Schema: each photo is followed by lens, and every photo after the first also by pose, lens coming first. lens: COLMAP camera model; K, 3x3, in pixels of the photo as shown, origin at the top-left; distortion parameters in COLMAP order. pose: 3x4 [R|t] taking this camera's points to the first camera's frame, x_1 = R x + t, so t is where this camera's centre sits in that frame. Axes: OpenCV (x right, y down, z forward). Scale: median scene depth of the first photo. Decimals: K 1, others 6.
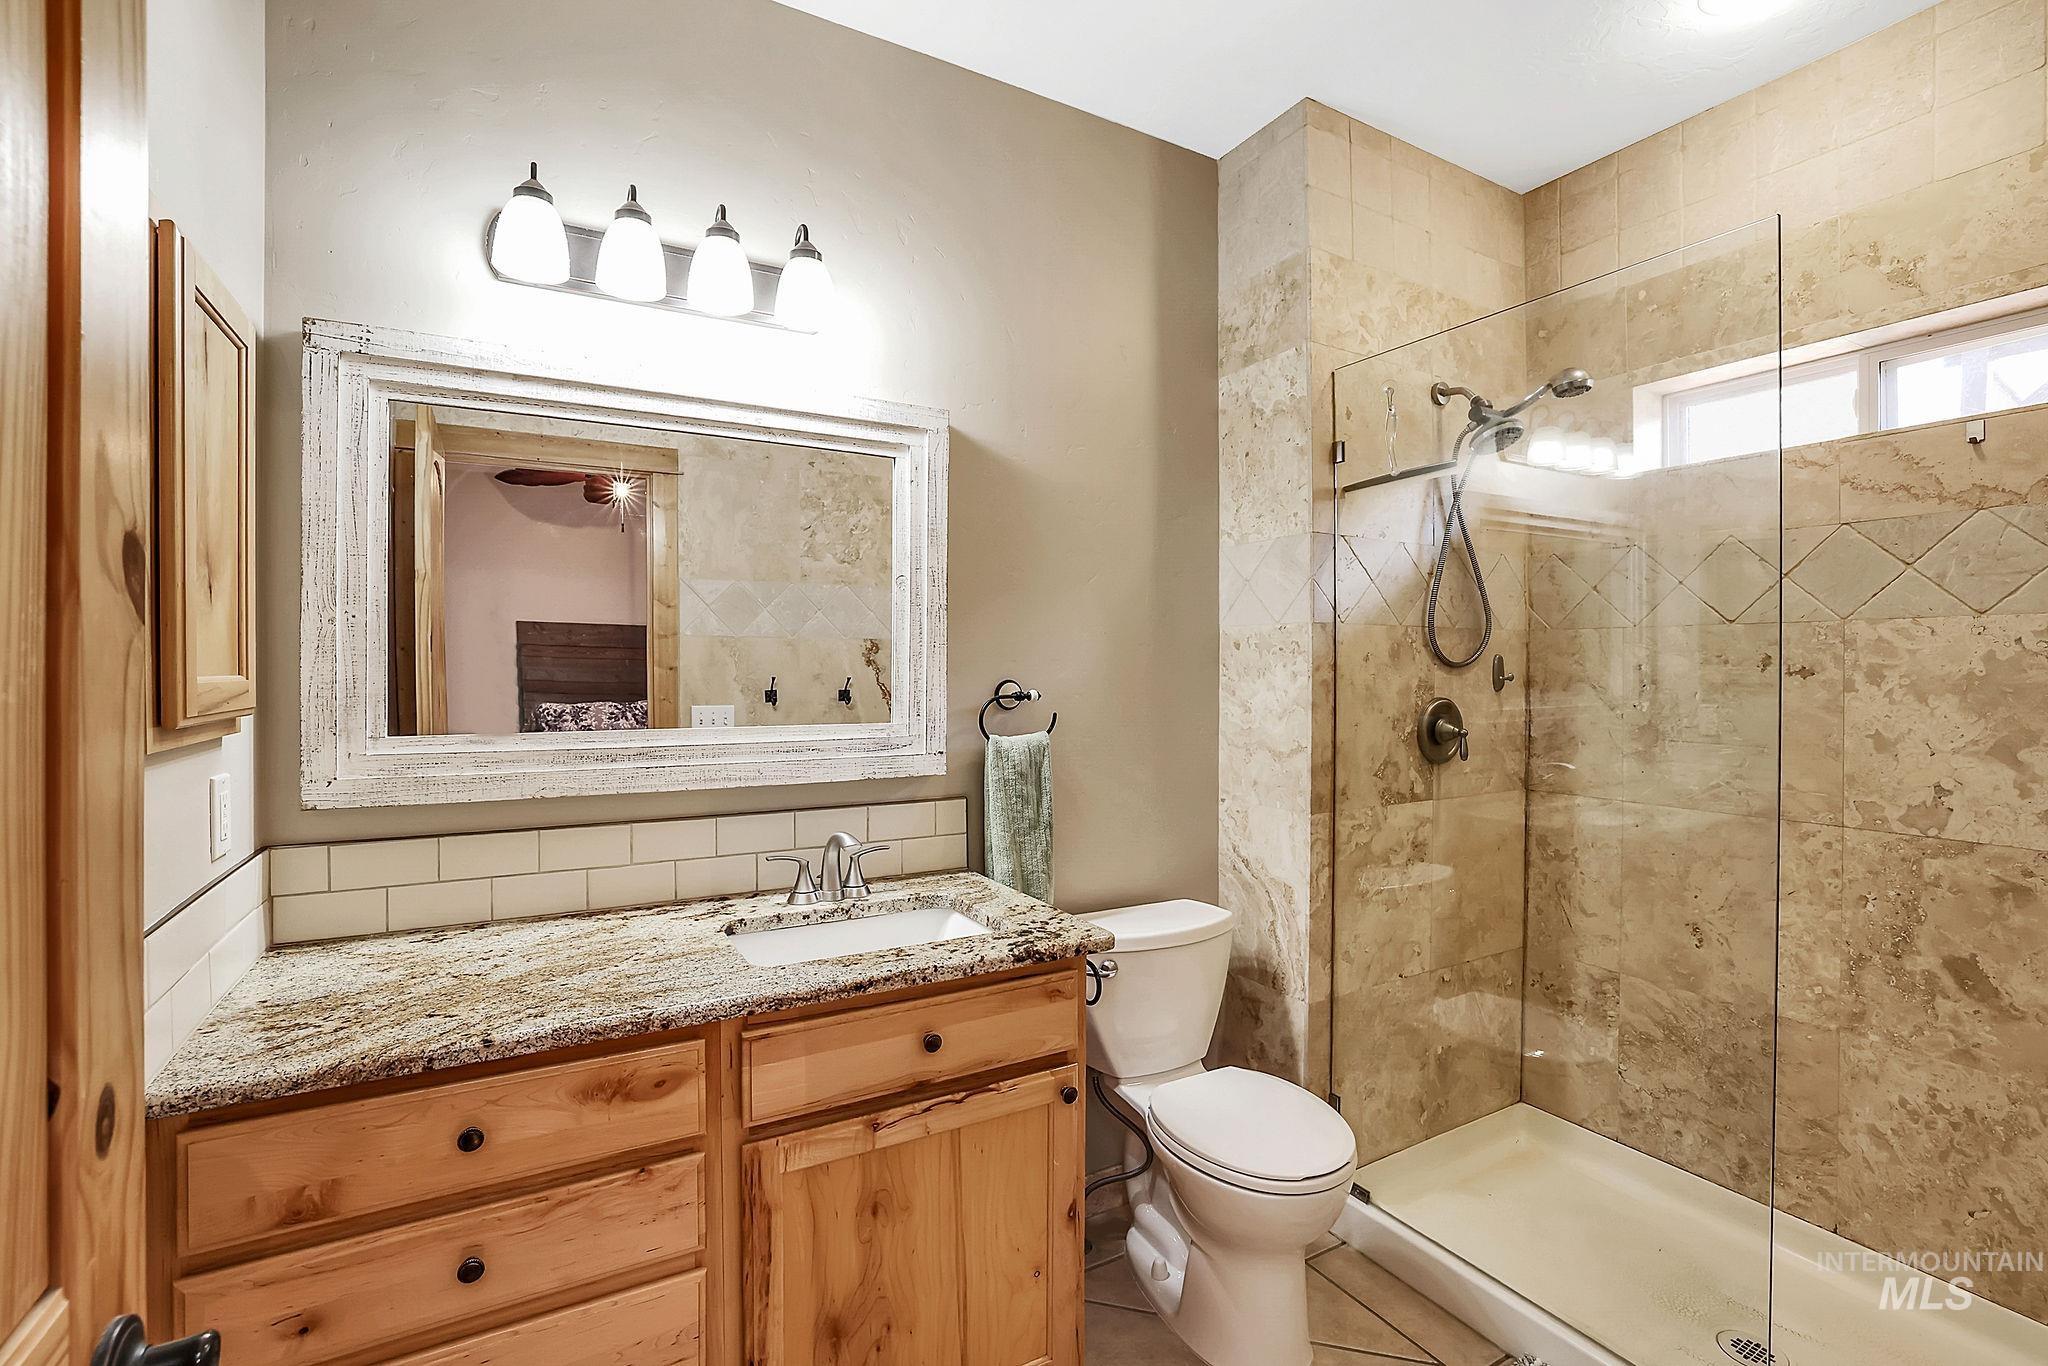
lens RADIAL K [[888.9, 0, 1014.0], [0, 888.9, 672.7], [0, 0, 1]] dist [-0.044962, 0.000453]
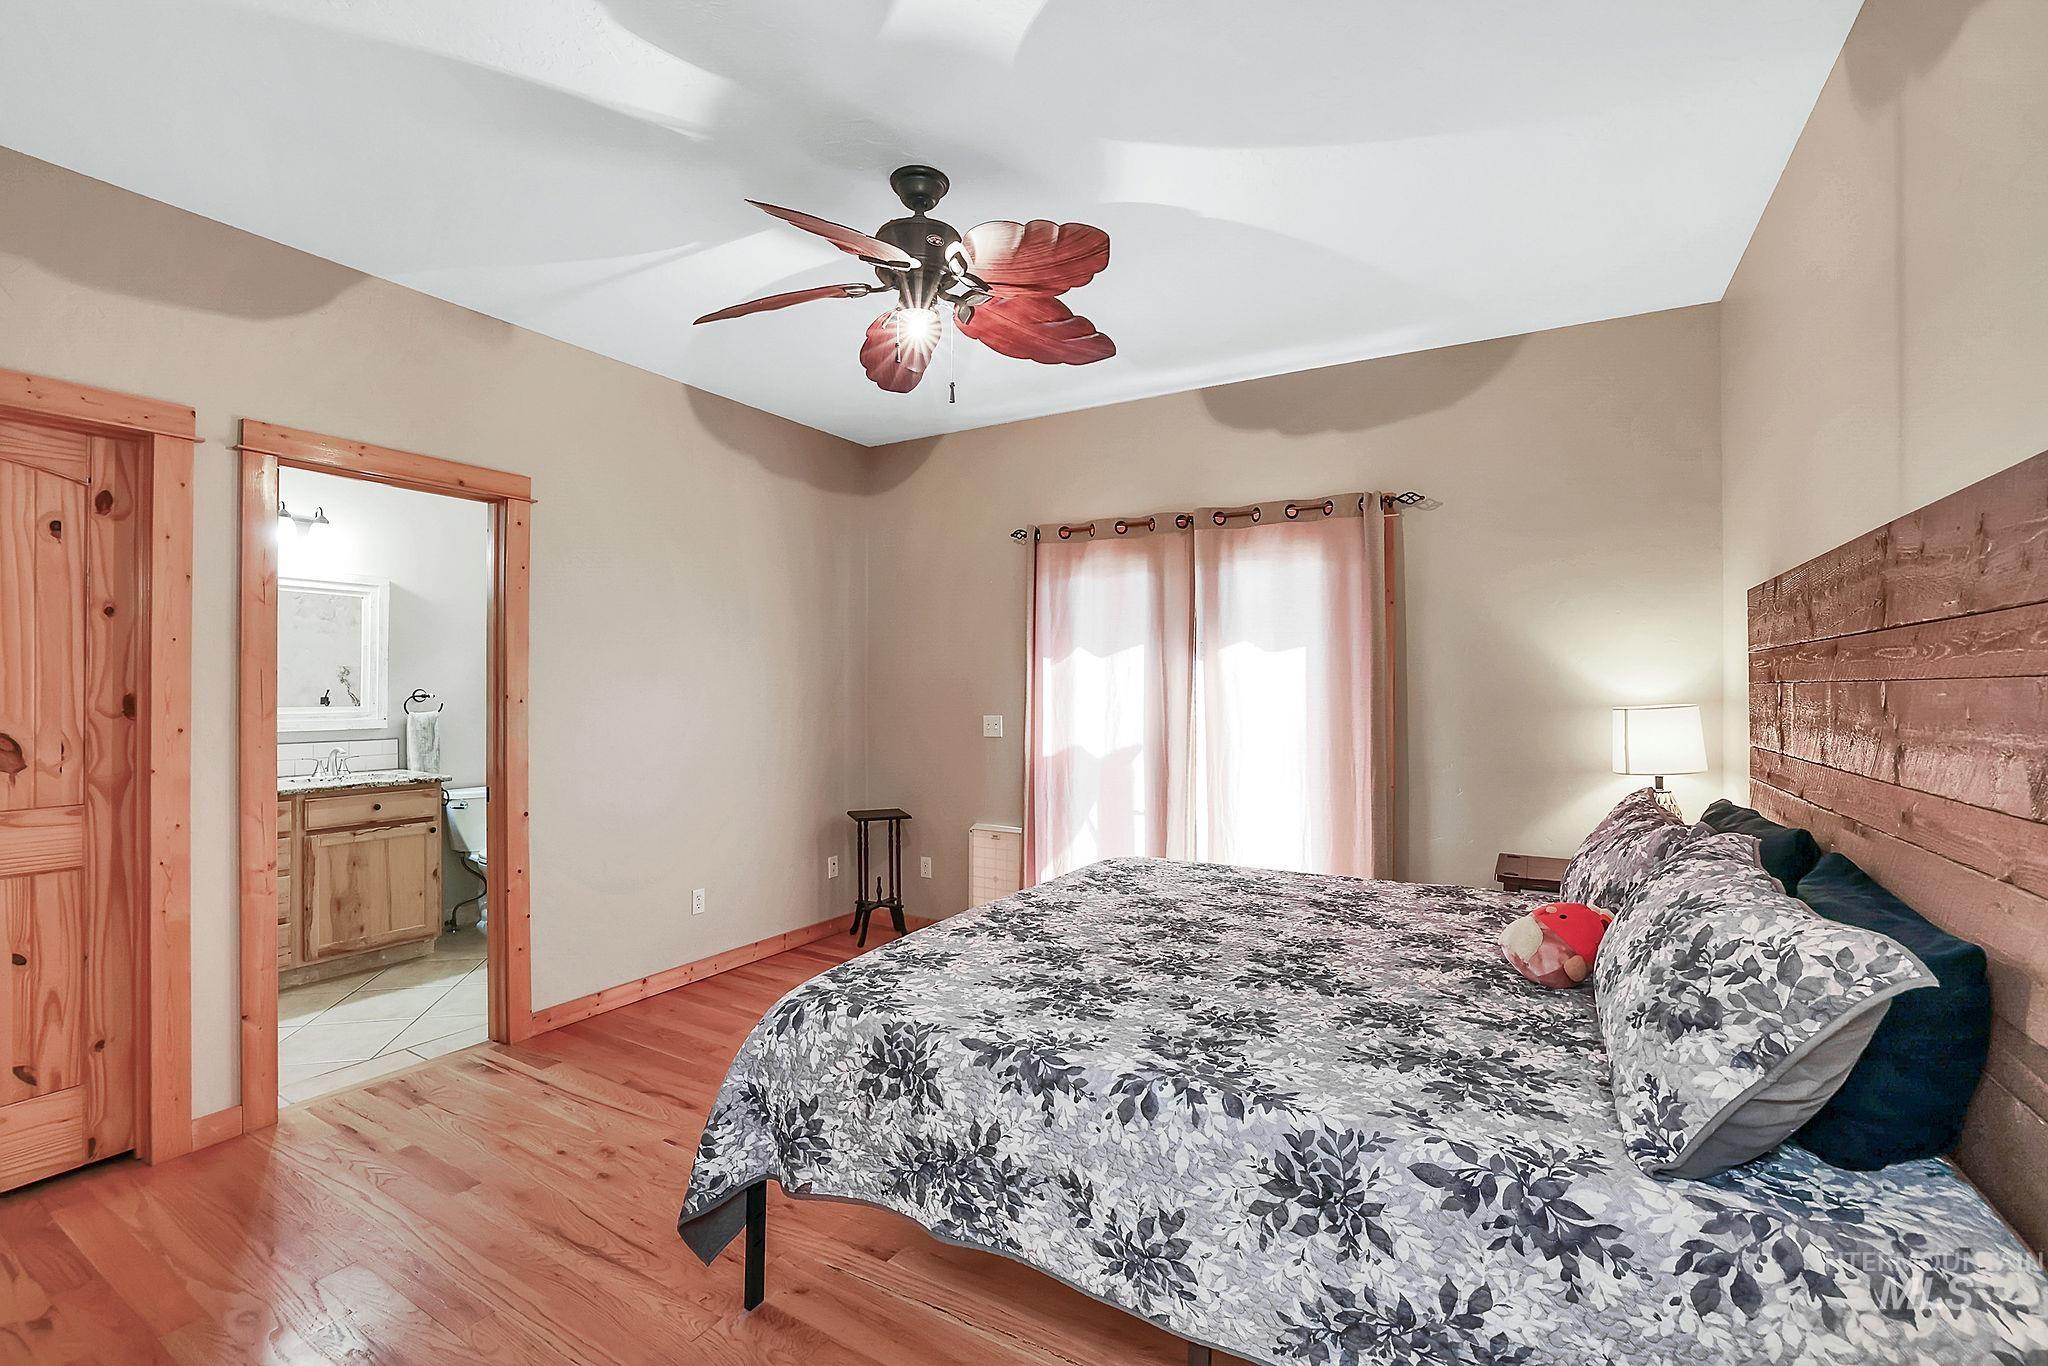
lens RADIAL K [[873.1, 0, 1024.0], [0, 873.1, 683.0], [0, 0, 1]] dist [-0.039982, 0.000163]
pose [[0.862567, 0.003037, 0.505935, 0.332449], [0.000184, 0.999980, -0.006316, 0.008354], [-0.505944, 0.005541, 0.862549, -2.576083]]
